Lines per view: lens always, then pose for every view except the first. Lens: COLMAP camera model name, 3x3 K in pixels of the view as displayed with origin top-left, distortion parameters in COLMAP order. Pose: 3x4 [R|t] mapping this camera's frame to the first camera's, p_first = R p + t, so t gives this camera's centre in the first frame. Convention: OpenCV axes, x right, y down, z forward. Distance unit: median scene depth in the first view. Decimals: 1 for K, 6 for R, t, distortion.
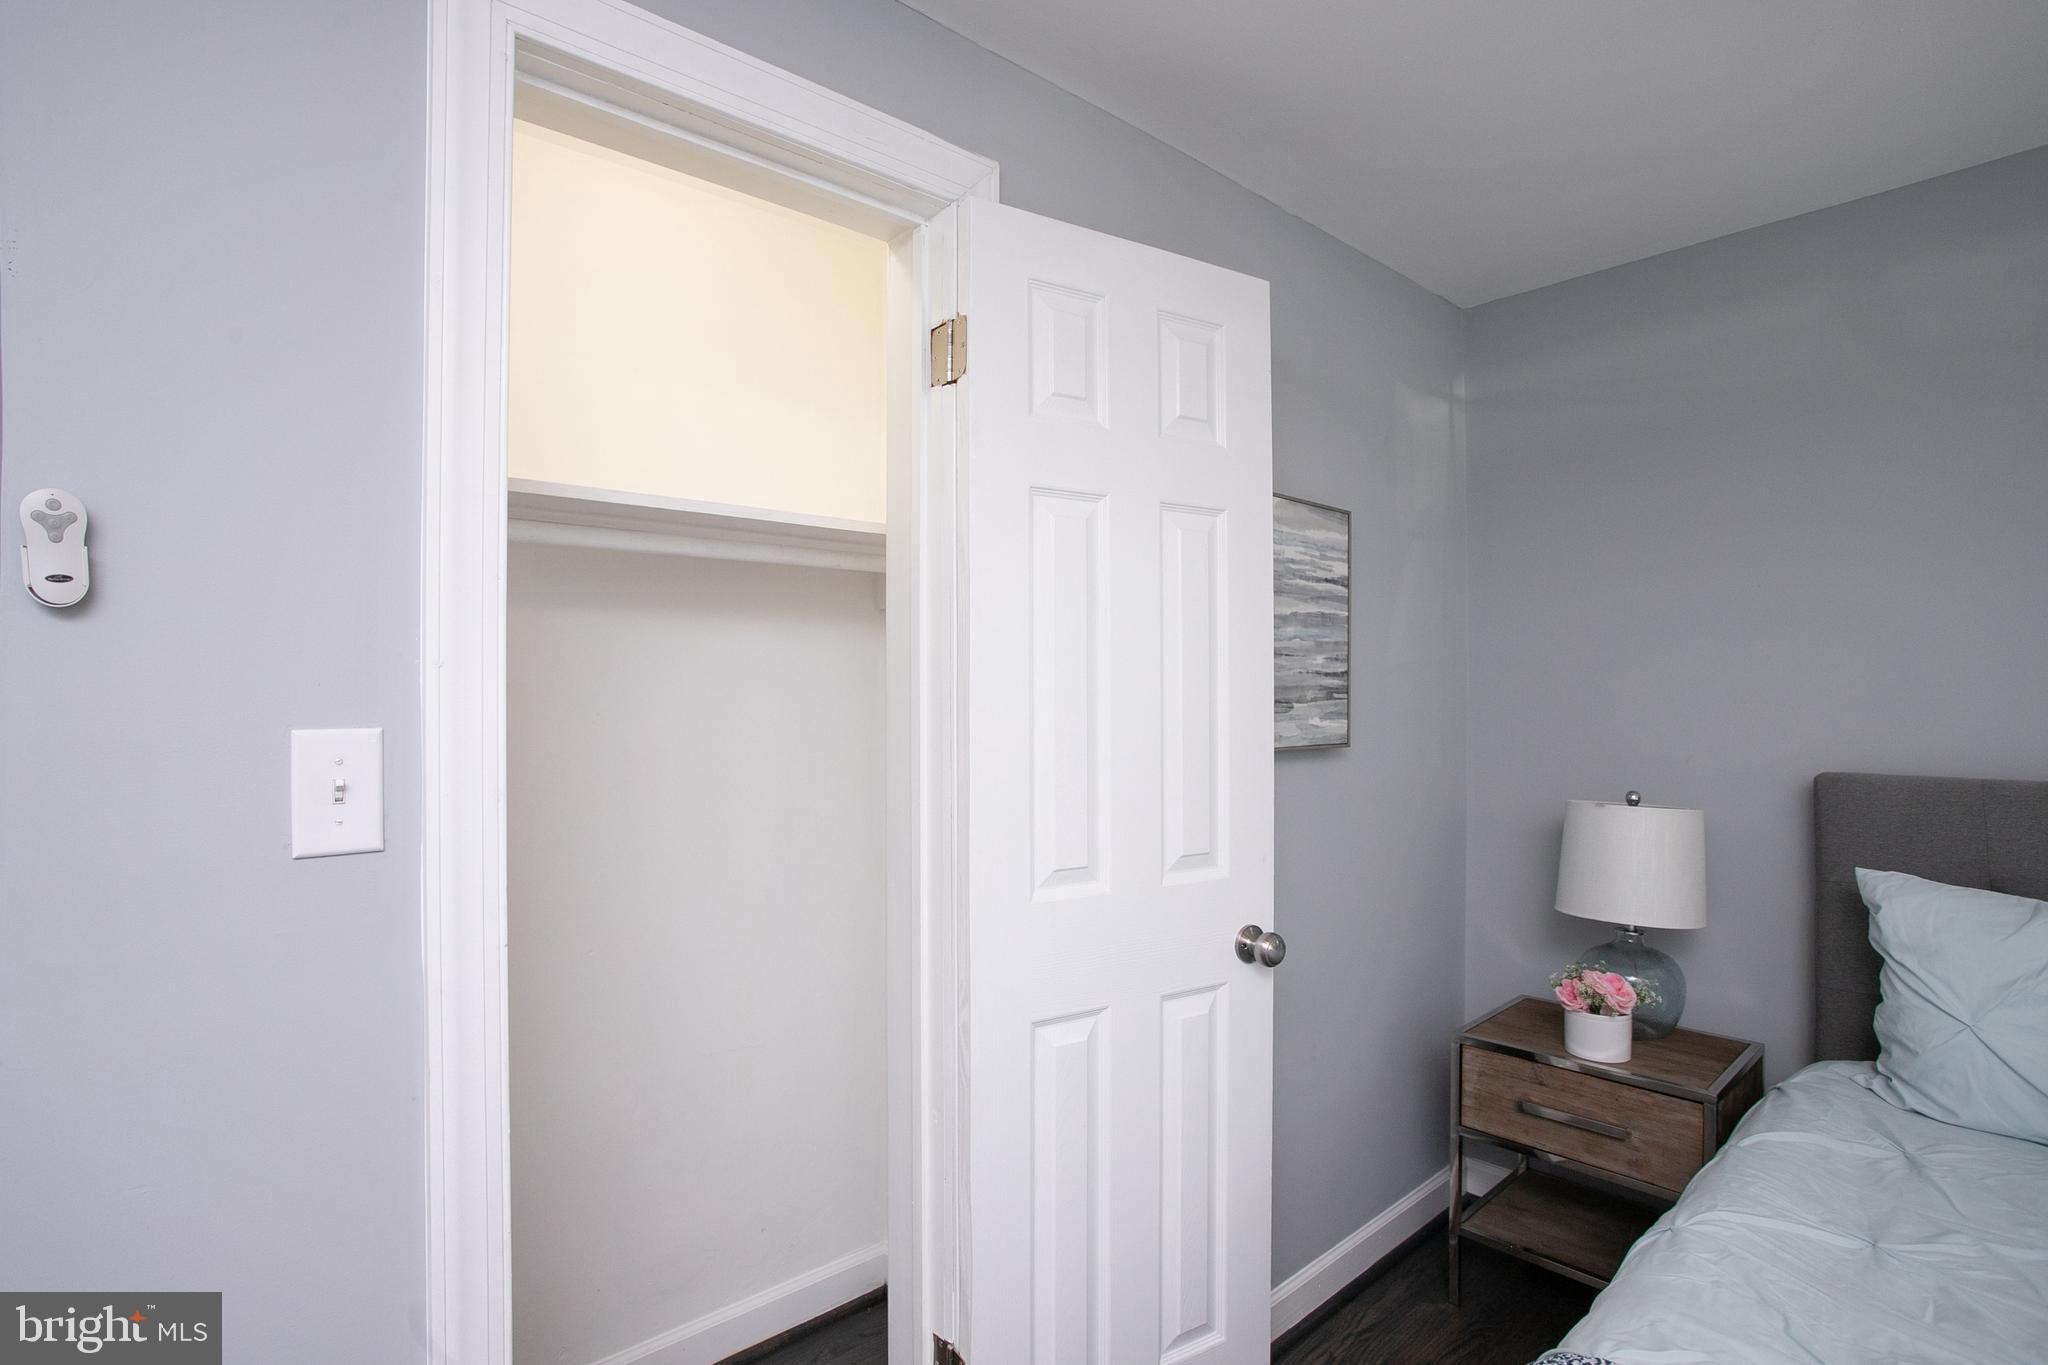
lens RADIAL K [[1010.5, 0, 1001.0], [0, 1010.5, 686.0], [0, 0, 1]] dist [-0.075196, 0.040229]
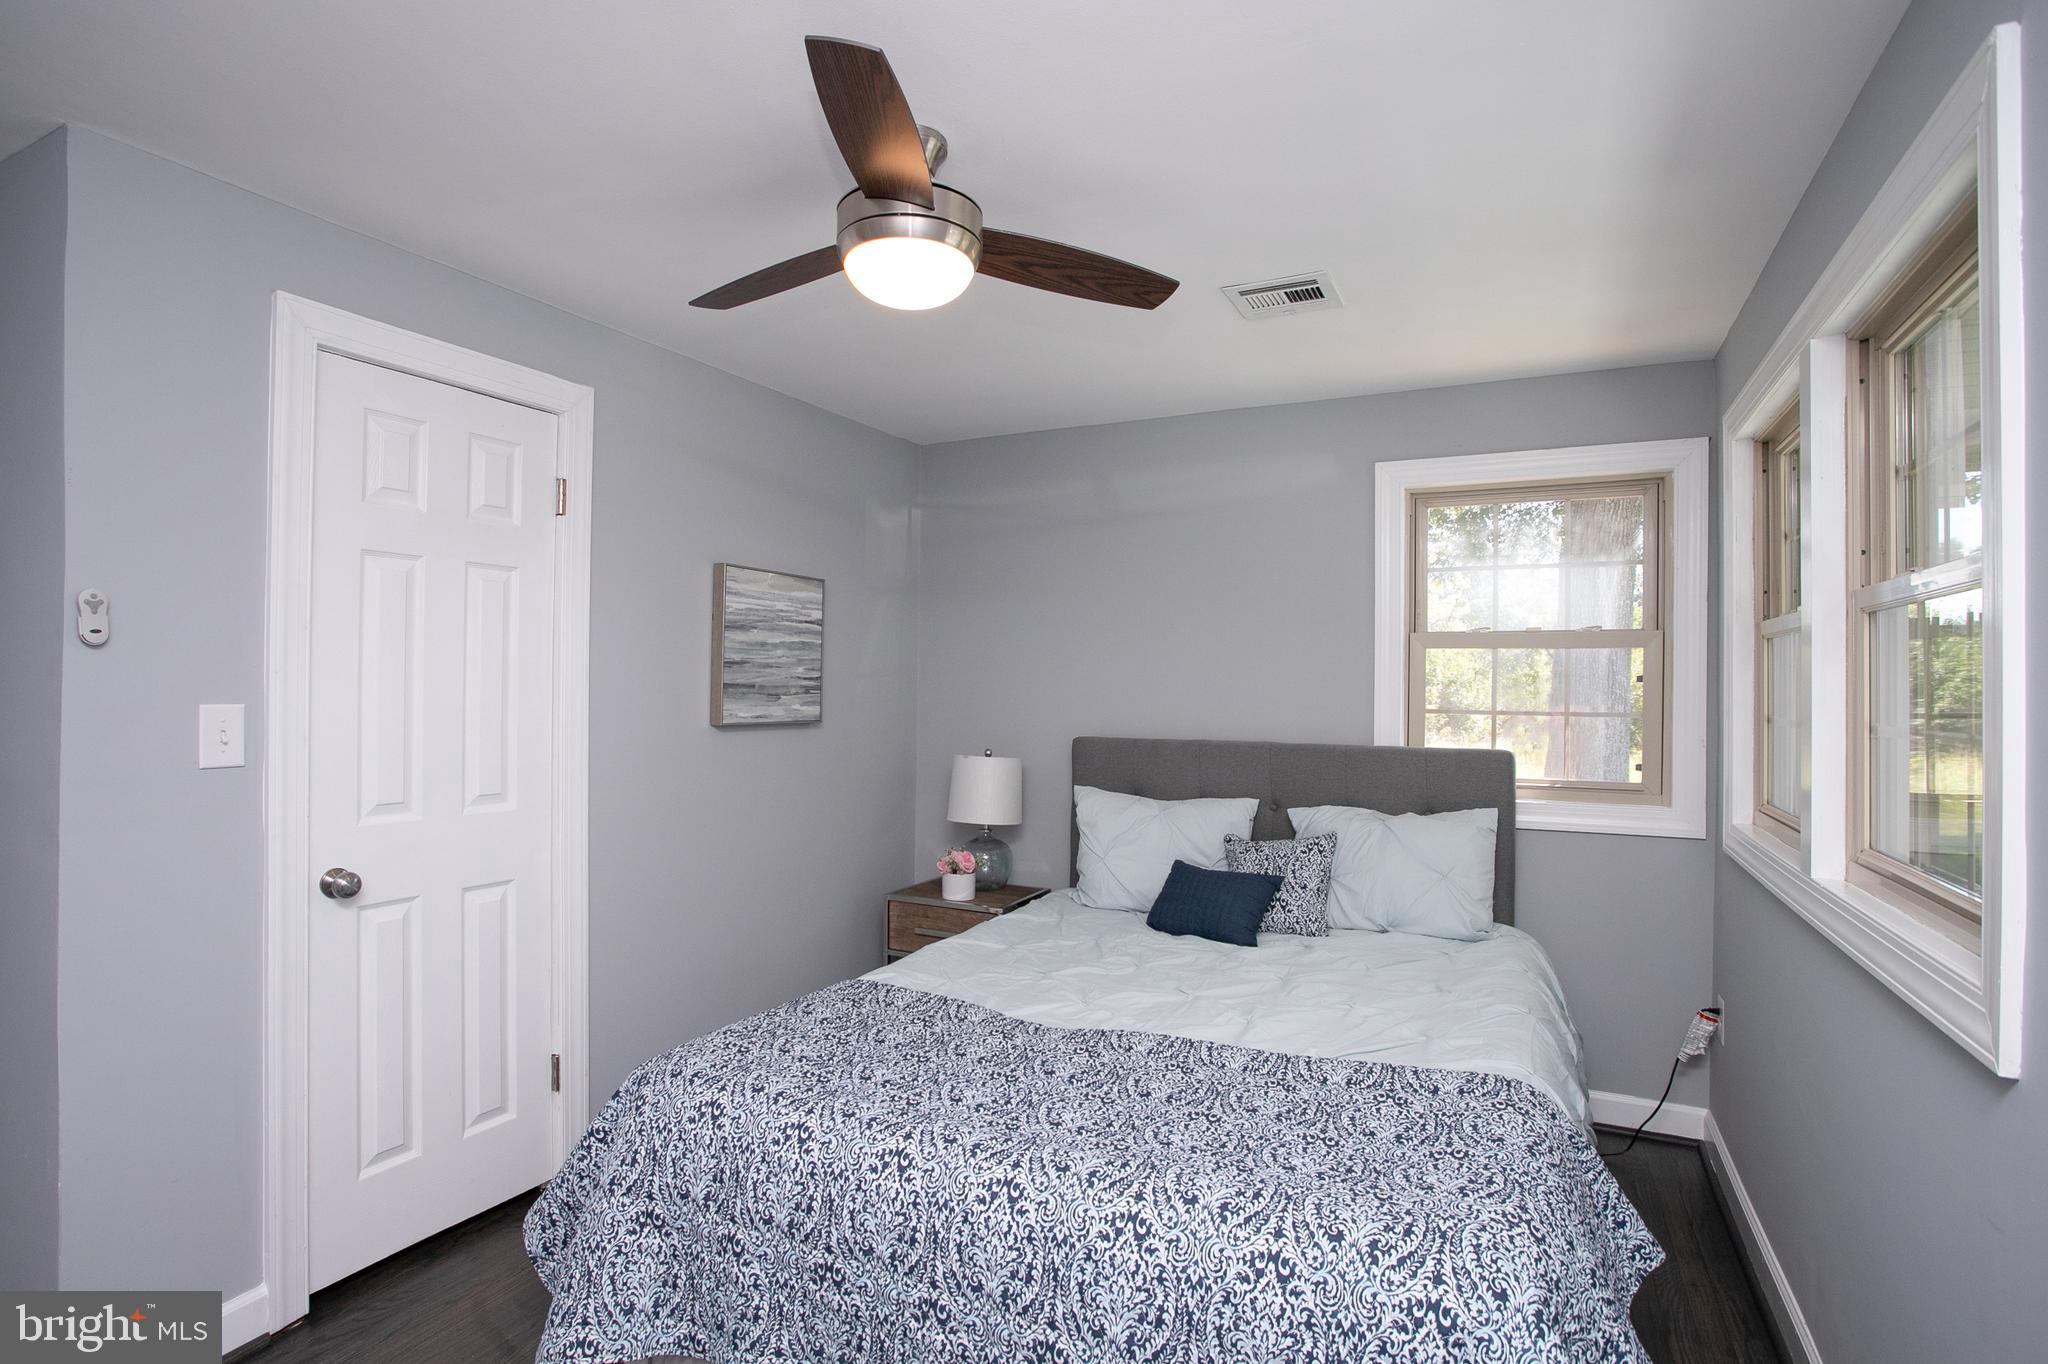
lens RADIAL K [[1010.5, 0, 1001.0], [0, 1010.5, 685.5], [0, 0, 1]] dist [-0.075196, 0.040229]
pose [[0.940768, 0.011006, 0.338873, 0.065650], [-0.013450, 0.999898, 0.004866, -0.012839], [-0.338785, -0.009136, 0.940820, -0.693409]]
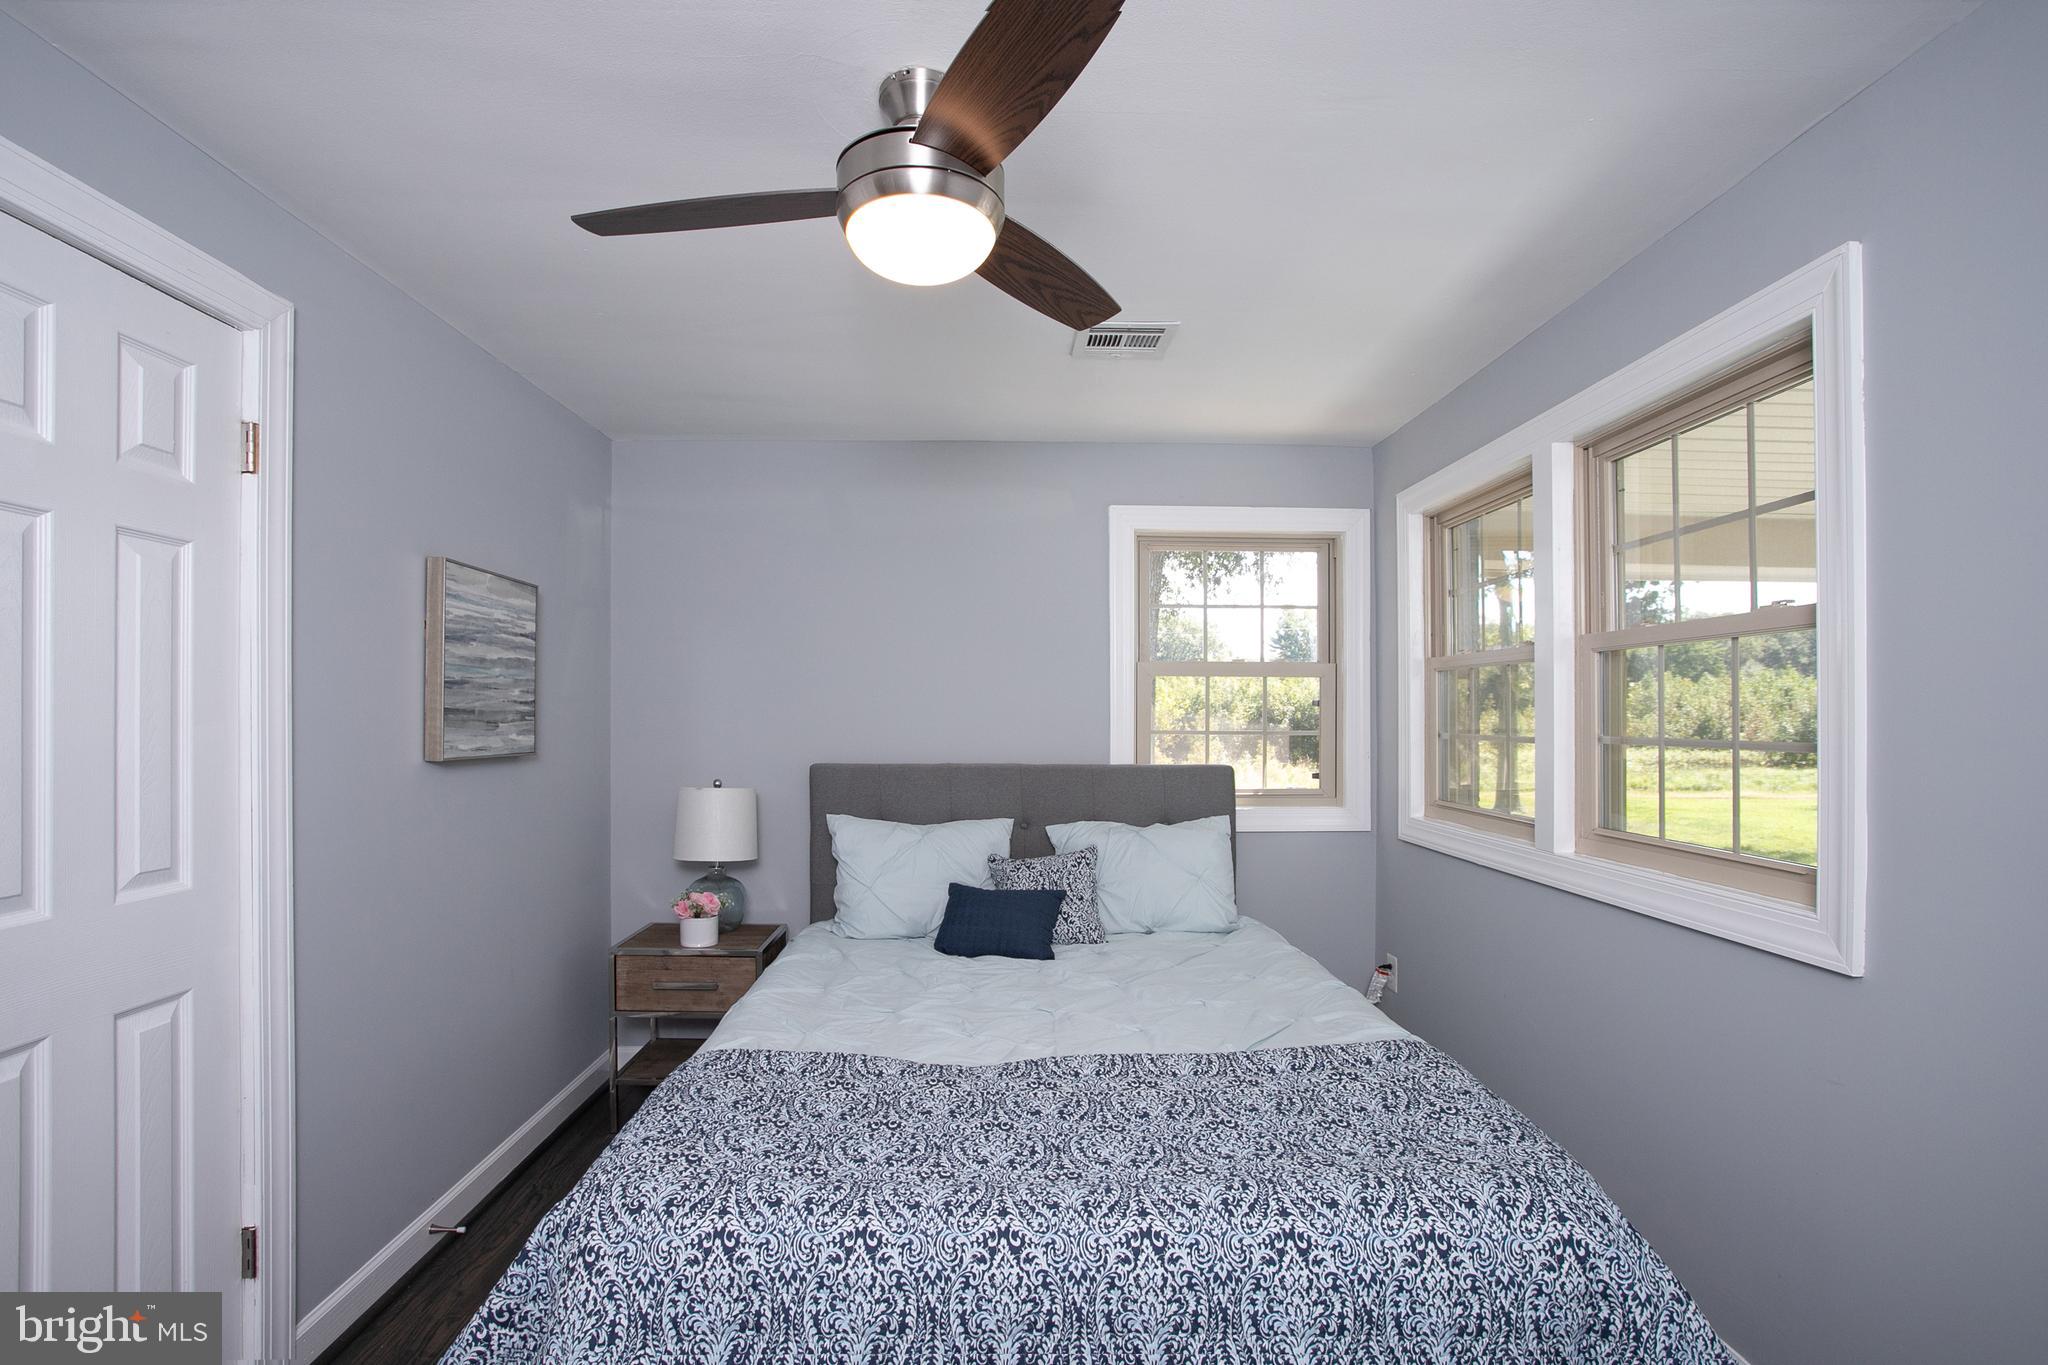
lens RADIAL K [[975.6, 0, 987.8], [0, 975.6, 719.5], [0, 0, 1]] dist [-0.065173, 0.036693]
pose [[0.670614, 0.001855, 0.741804, -0.235604], [-0.010623, 0.999918, 0.007103, -0.004614], [-0.741731, -0.012643, 0.670579, -0.382283]]
